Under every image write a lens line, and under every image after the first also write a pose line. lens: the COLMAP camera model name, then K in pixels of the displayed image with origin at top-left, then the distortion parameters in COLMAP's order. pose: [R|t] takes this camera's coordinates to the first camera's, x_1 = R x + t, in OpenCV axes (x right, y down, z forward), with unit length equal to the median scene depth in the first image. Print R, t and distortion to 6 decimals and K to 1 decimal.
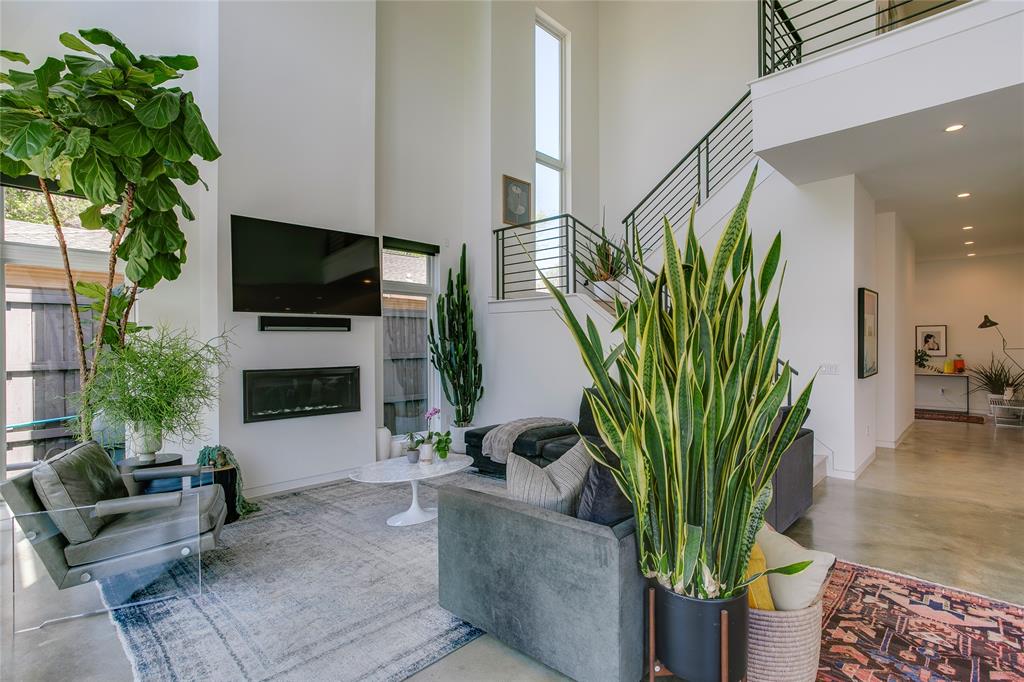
lens RADIAL K [[509.6, 0, 498.1], [0, 509.6, 340.0], [0, 0, 1]] dist [-0.018924, 0.015029]
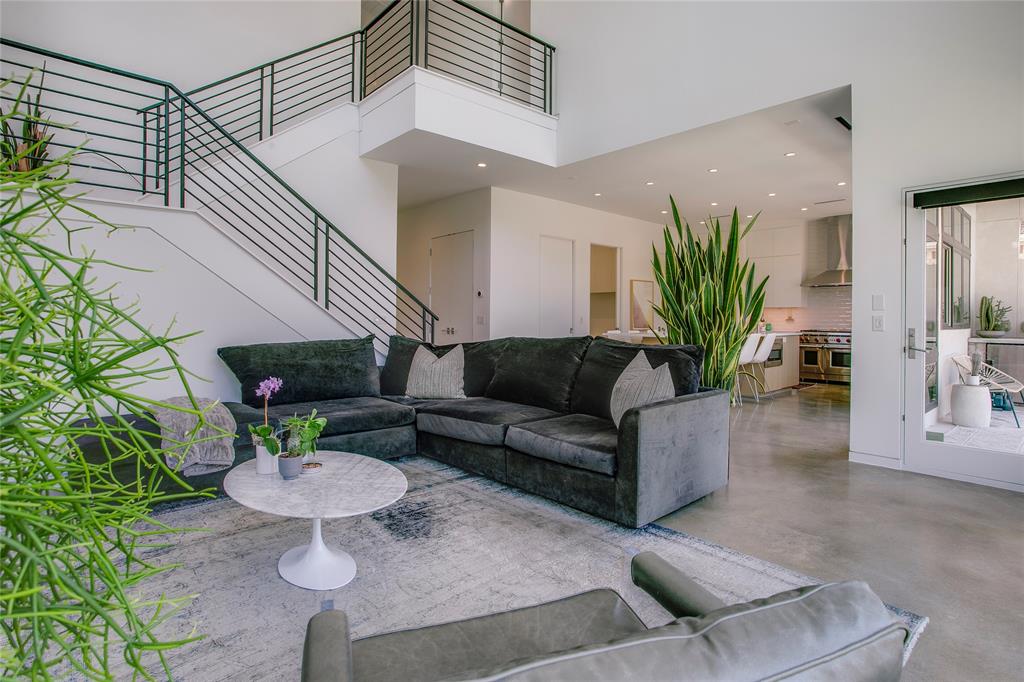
lens RADIAL K [[509.6, 0, 539.6], [0, 509.6, 317.3], [0, 0, 1]] dist [-0.018924, 0.015029]
pose [[0.054998, -0.004831, 0.998475, -0.465501], [-0.011394, 0.999920, 0.005465, 0.041811], [-0.998421, -0.011677, 0.054939, 0.469346]]
